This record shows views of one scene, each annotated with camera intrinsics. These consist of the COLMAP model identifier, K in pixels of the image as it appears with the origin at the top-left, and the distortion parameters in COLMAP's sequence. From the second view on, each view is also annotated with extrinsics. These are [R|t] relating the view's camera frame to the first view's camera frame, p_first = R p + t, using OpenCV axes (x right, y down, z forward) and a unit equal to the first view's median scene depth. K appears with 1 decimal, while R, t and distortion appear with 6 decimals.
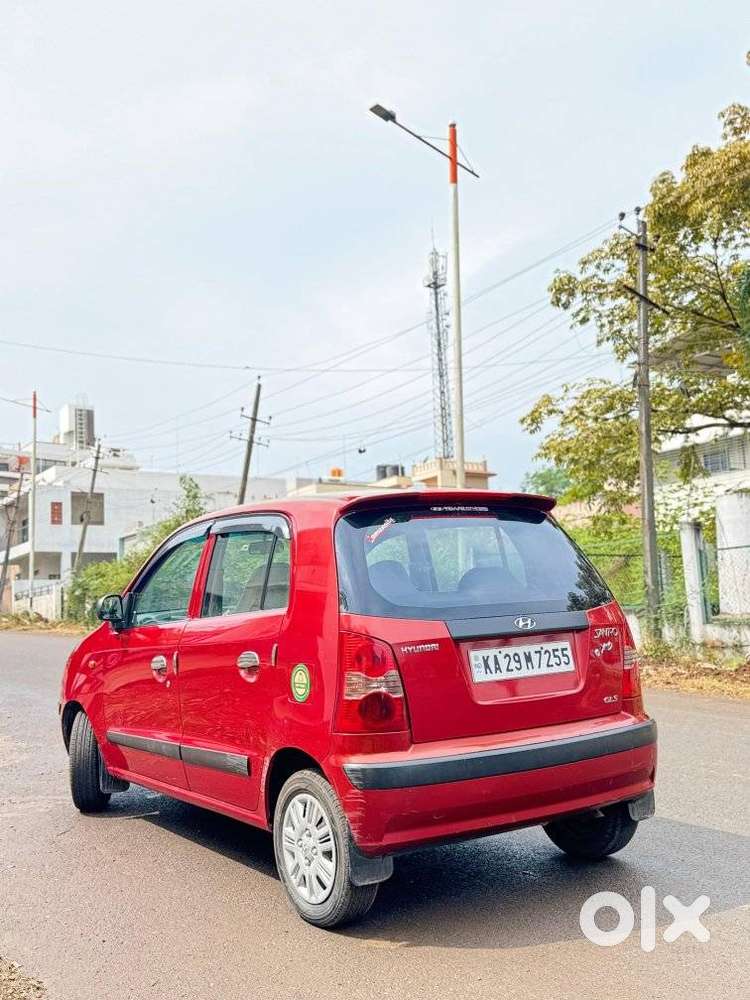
lens RADIAL K [[1142.6, 0, 375.1], [0, 1142.6, 517.2], [0, 0, 1]] dist [0.292248, -0.636830]
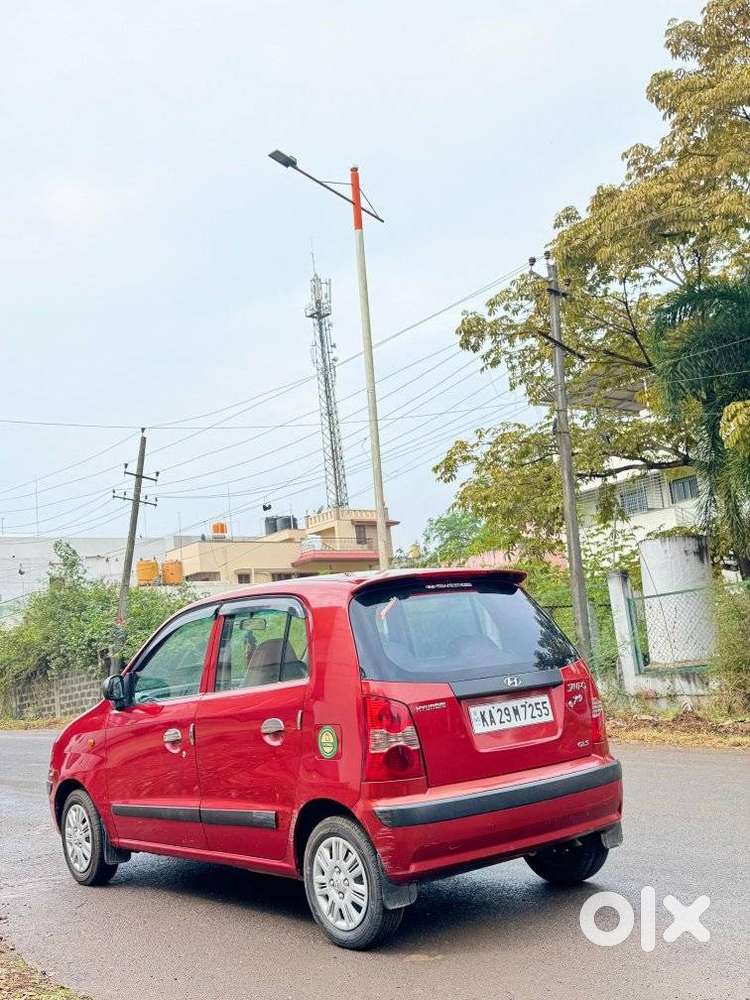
lens RADIAL K [[1348.0, 0, 375.0], [0, 1348.0, 500.0], [0, 0, 1]] dist [0.204615, -0.078858]
pose [[0.994416, -0.034641, 0.099684, -0.038941], [0.039668, 0.998016, -0.048897, -0.008707], [-0.097793, 0.052578, 0.993817, -0.104421]]
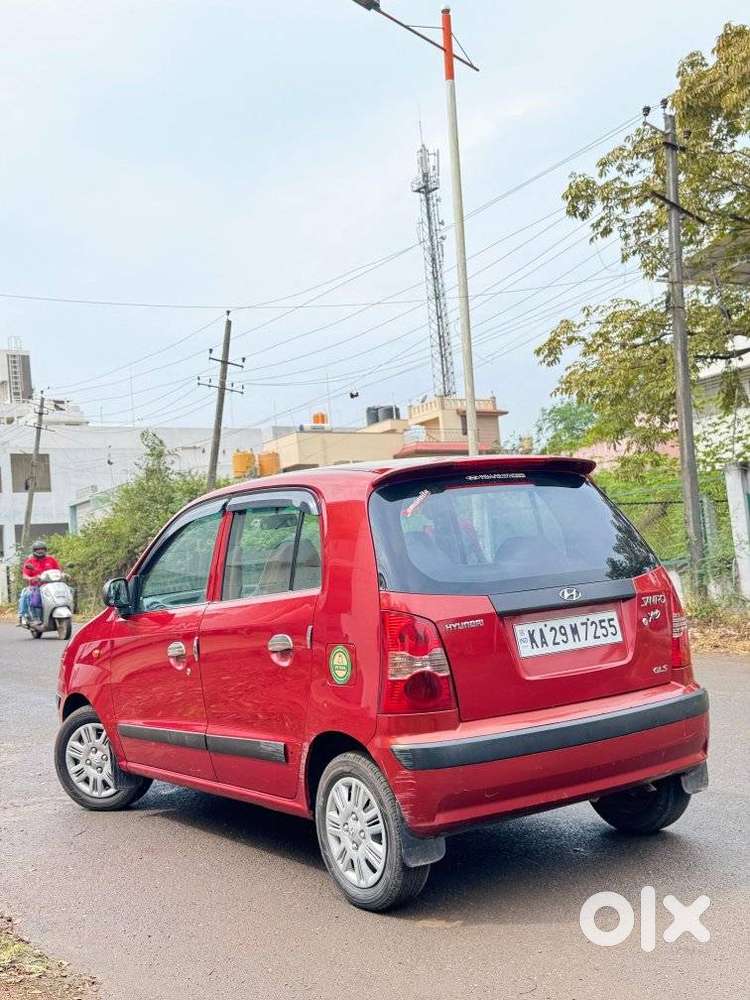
lens RADIAL K [[1387.7, 0, 375.0], [0, 1387.7, 500.0], [0, 0, 1]] dist [0.175726, -0.124154]
pose [[0.999226, -0.037407, 0.012210, -0.011918], [0.037082, 0.998977, 0.025873, -0.006186], [-0.013165, -0.025400, 0.999591, -0.043358]]
